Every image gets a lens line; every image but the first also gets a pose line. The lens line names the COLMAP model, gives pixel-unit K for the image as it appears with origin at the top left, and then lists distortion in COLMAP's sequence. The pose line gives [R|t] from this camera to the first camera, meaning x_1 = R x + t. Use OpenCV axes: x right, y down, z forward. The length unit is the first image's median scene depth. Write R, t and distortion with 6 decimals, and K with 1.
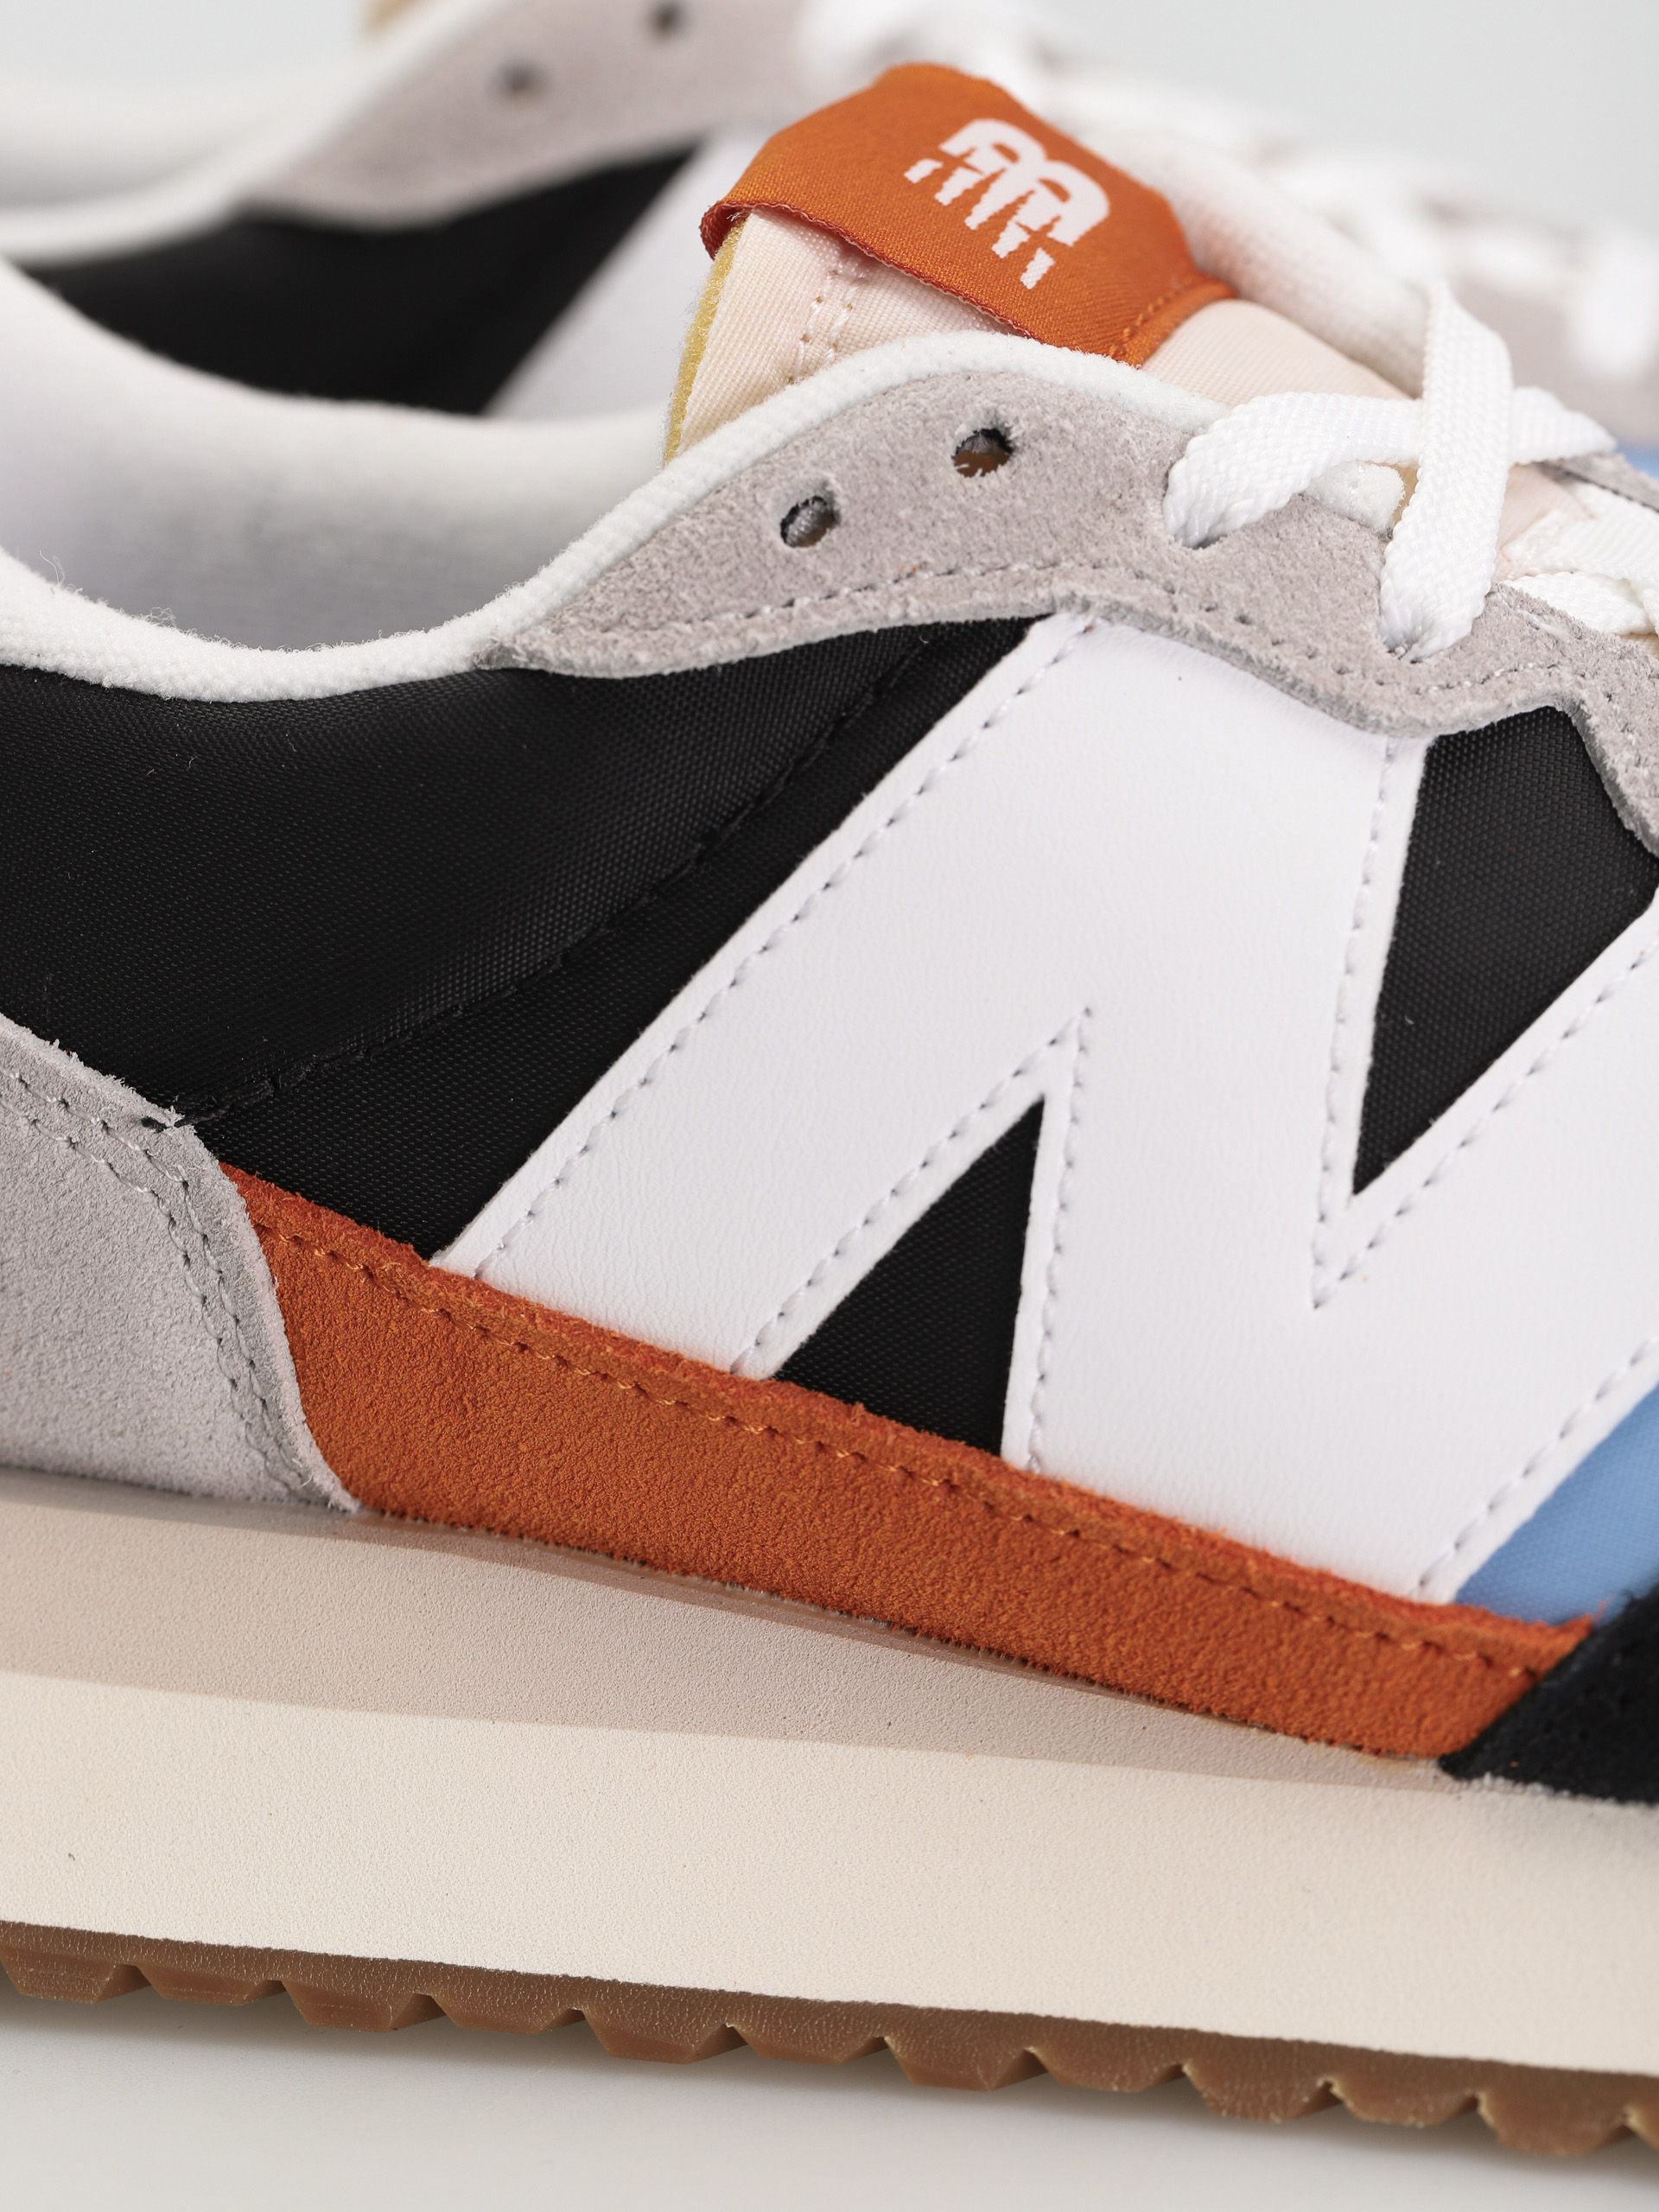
lens RADIAL K [[7996.9, 0, 829.5], [0, 7996.9, 1106.0], [0, 0, 1]] dist [-0.198374, -0.217451]
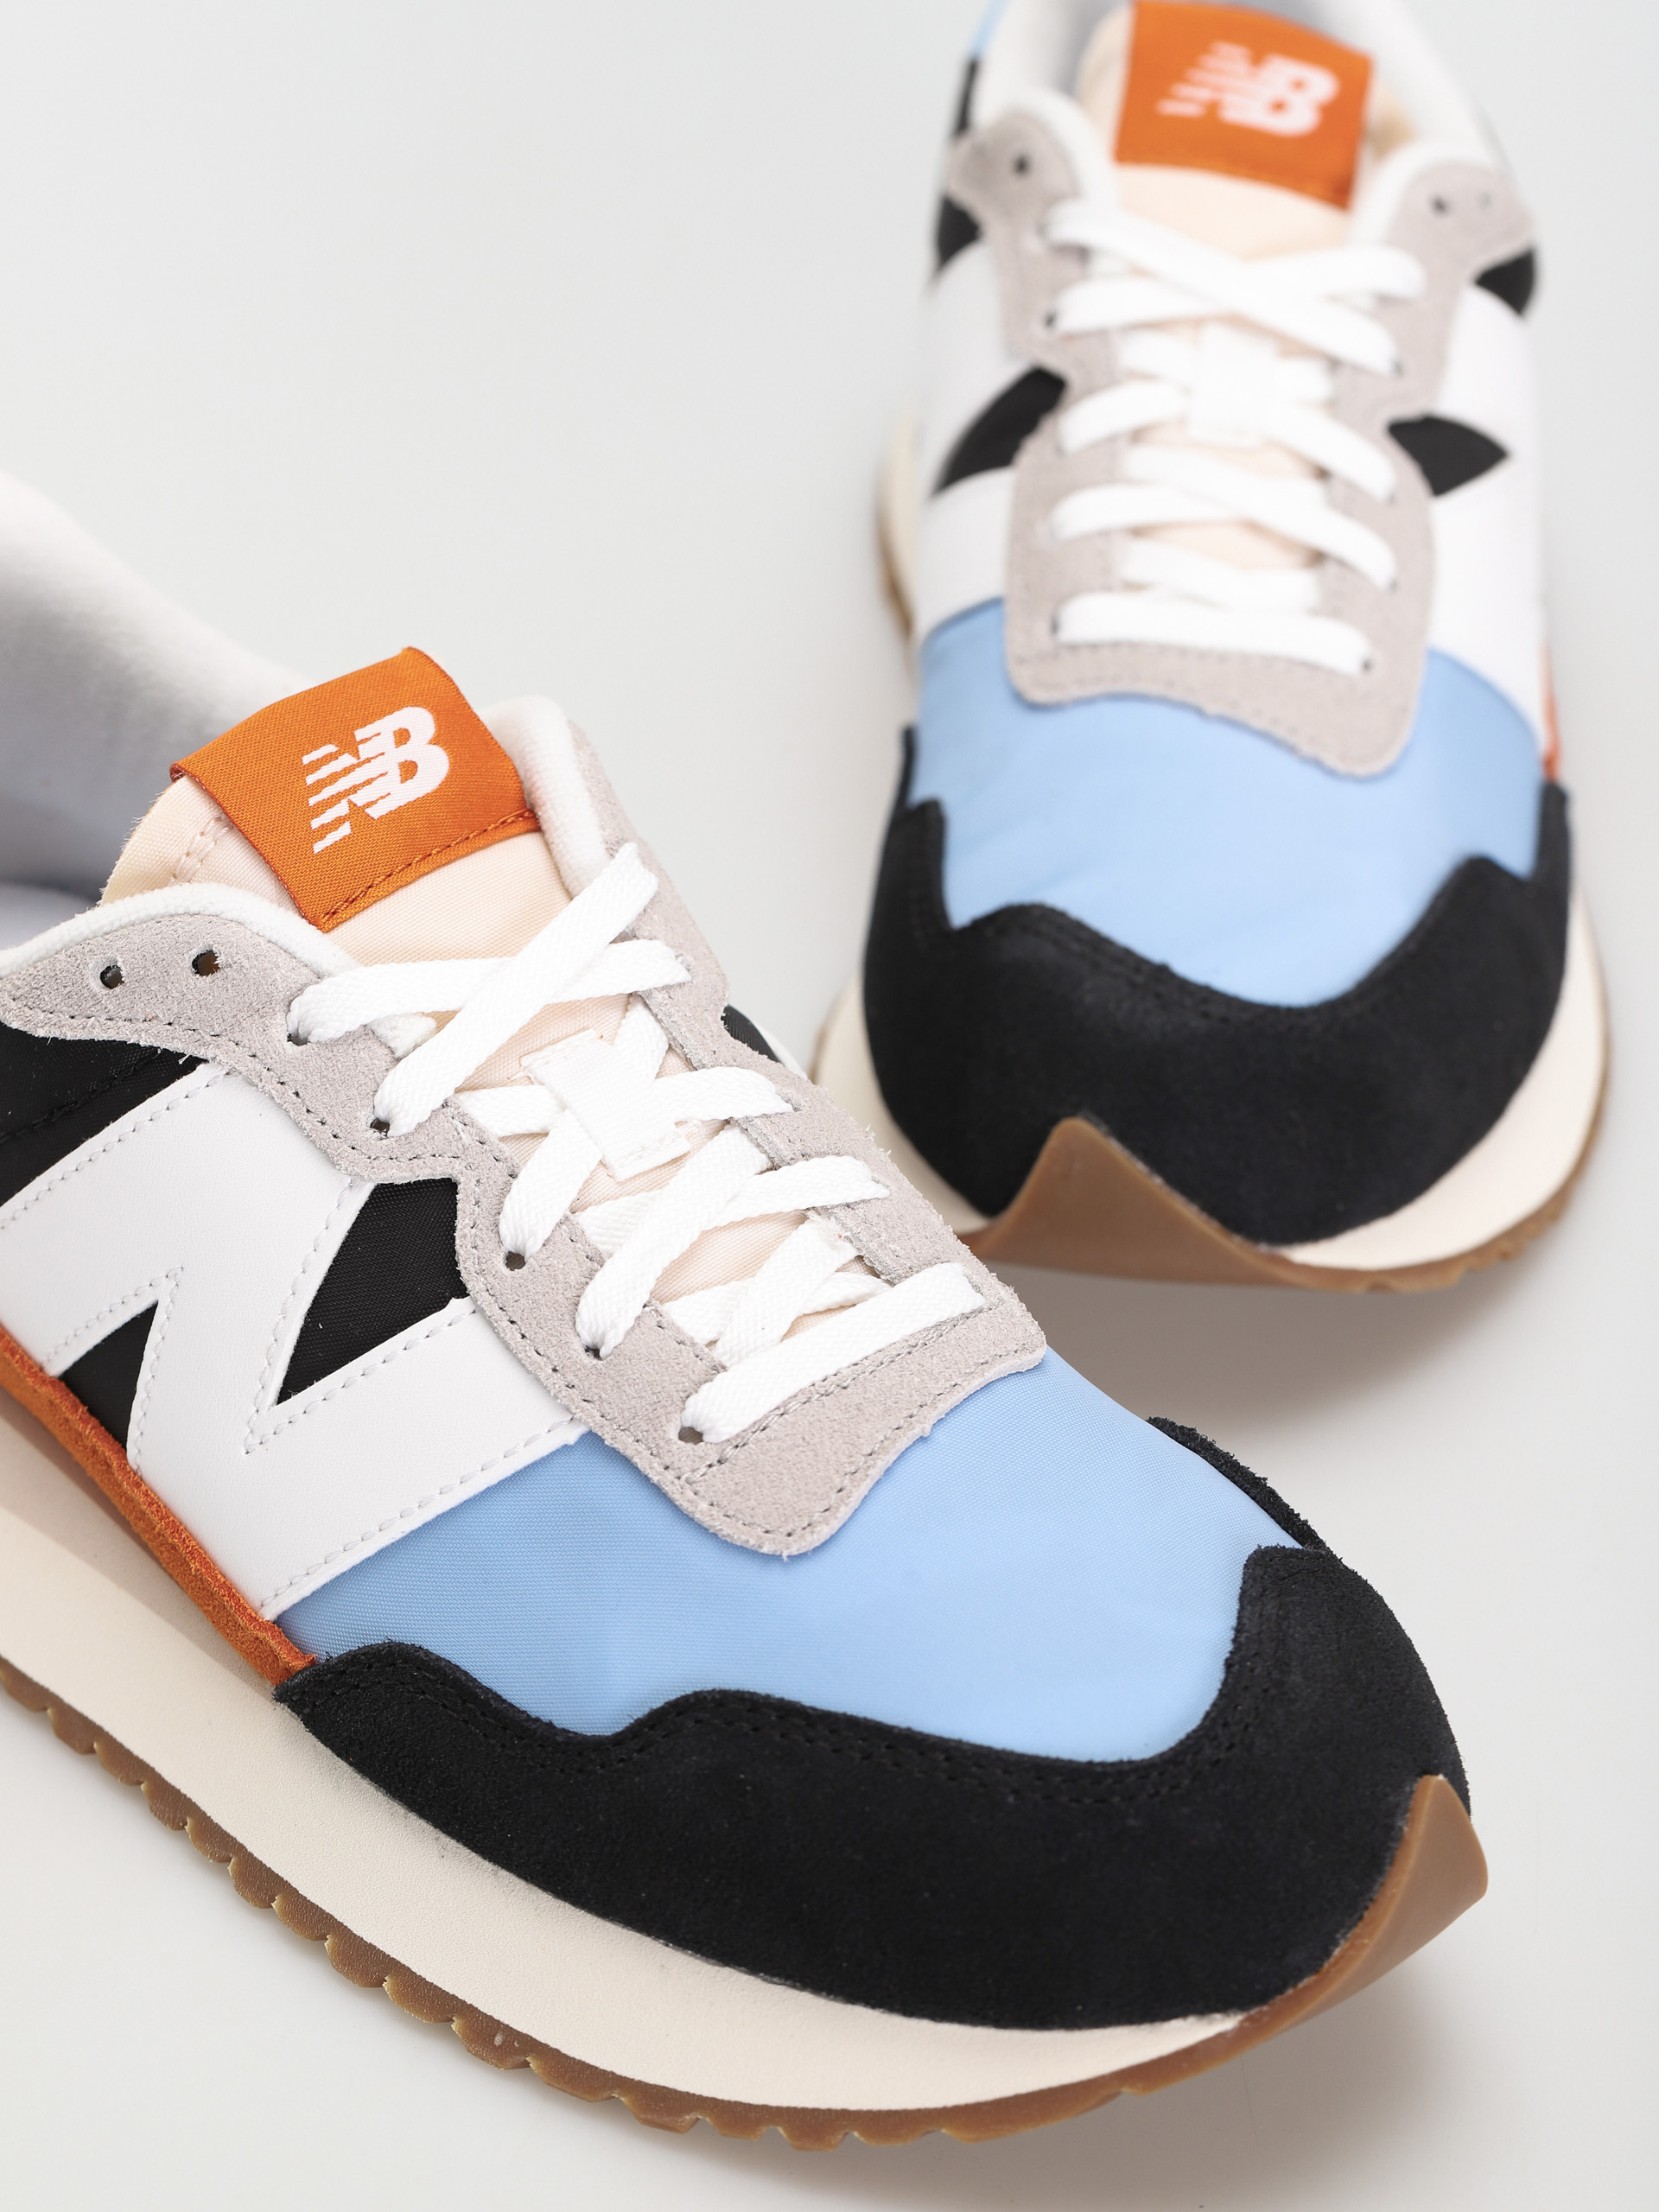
lens RADIAL K [[7996.9, 0, 829.5], [0, 7996.9, 1106.0], [0, 0, 1]] dist [-0.198374, -0.217451]
pose [[0.867001, 0.300704, -0.397349, 0.901388], [-0.177123, 0.931295, 0.318304, -0.673687], [0.465764, -0.205590, 0.860696, -0.553458]]
